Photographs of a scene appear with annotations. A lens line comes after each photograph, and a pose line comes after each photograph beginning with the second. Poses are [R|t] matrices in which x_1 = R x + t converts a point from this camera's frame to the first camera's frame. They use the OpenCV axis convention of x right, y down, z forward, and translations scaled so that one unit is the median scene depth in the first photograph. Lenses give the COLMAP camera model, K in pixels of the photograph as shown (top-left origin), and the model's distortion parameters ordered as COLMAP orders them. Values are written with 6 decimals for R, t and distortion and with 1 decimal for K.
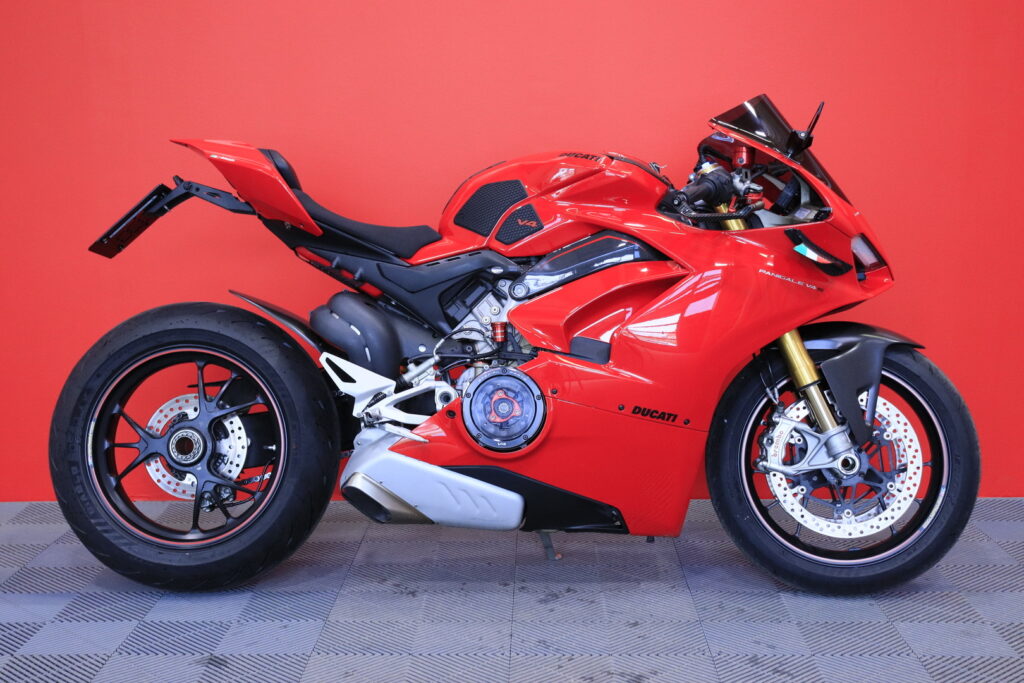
lens RADIAL K [[1497.3, 0, 512.0], [0, 1497.3, 339.9], [0, 0, 1]] dist [0.056475, 0.000000]
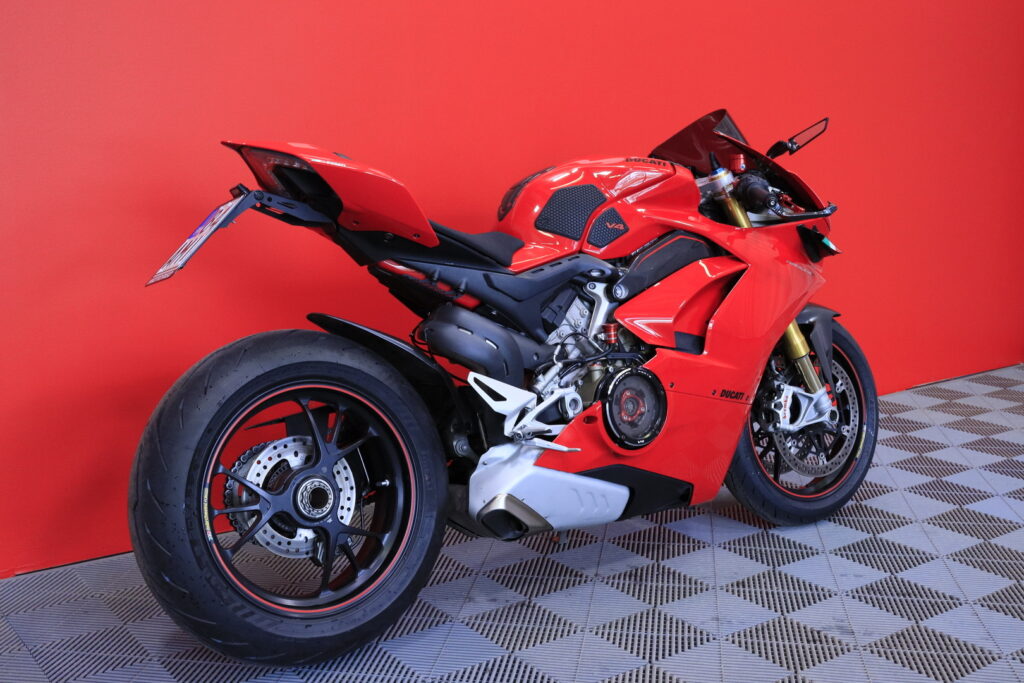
lens RADIAL K [[1167.2, 0, 512.0], [0, 1167.2, 344.4], [0, 0, 1]] dist [-0.024789, 0.000000]
pose [[0.769816, -0.093382, 0.631398, -0.555064], [0.071546, 0.995630, 0.060020, -0.049800], [-0.634244, -0.001031, 0.773133, 0.420268]]
